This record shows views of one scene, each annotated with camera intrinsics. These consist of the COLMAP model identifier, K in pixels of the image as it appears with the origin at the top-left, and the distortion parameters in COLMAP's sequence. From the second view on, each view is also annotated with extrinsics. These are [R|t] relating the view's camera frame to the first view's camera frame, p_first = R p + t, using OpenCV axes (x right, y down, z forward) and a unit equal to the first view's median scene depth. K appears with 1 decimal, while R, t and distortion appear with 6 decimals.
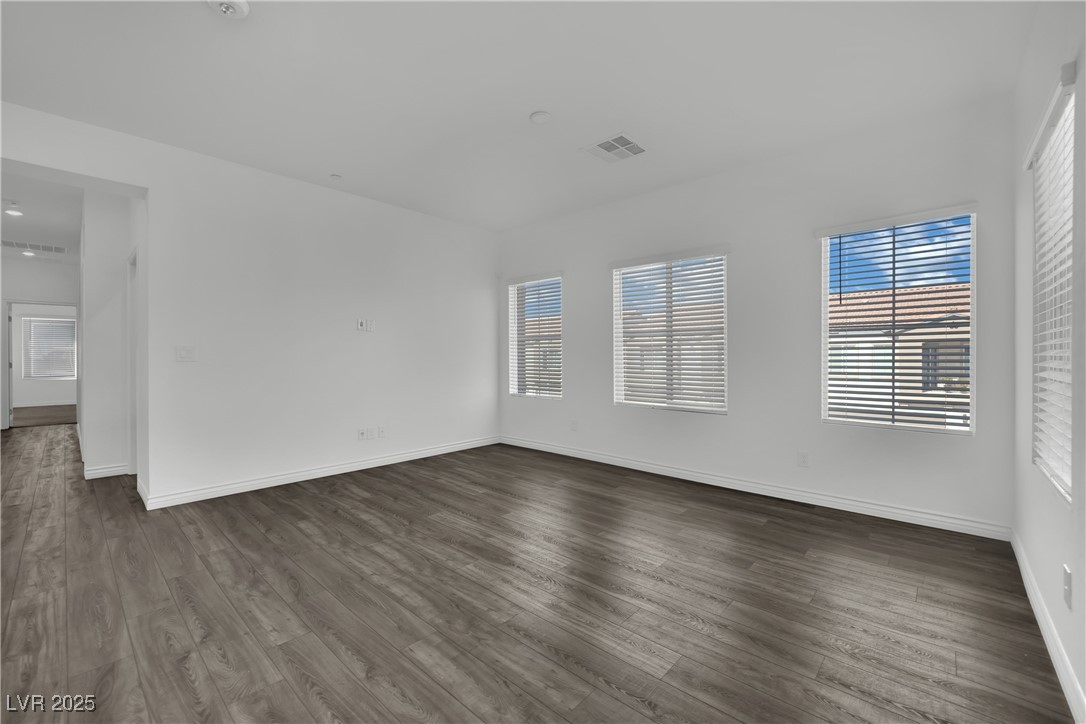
lens RADIAL K [[447.6, 0, 534.3], [0, 447.6, 353.6], [0, 0, 1]] dist [-0.021468, 0.001051]
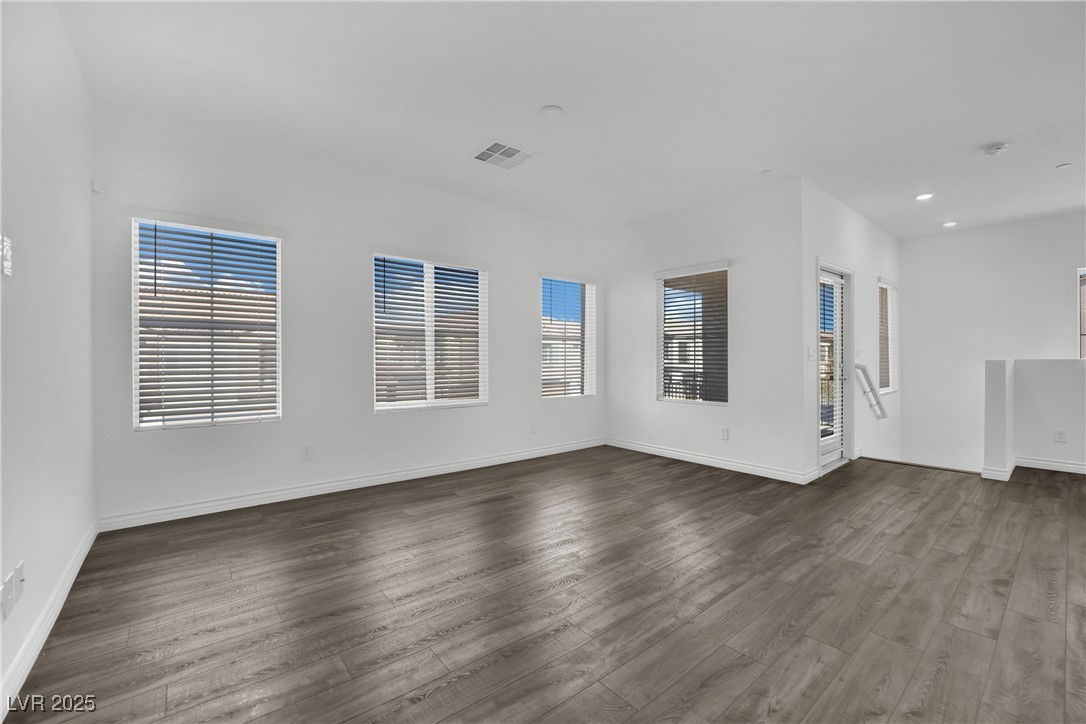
lens RADIAL K [[447.6, 0, 552.1], [0, 447.6, 367.8], [0, 0, 1]] dist [-0.021468, 0.001051]
pose [[0.125948, -0.026953, 0.991671, -1.031219], [-0.007524, 0.999576, 0.028123, 0.005297], [-0.992008, -0.011003, 0.125692, 0.965113]]
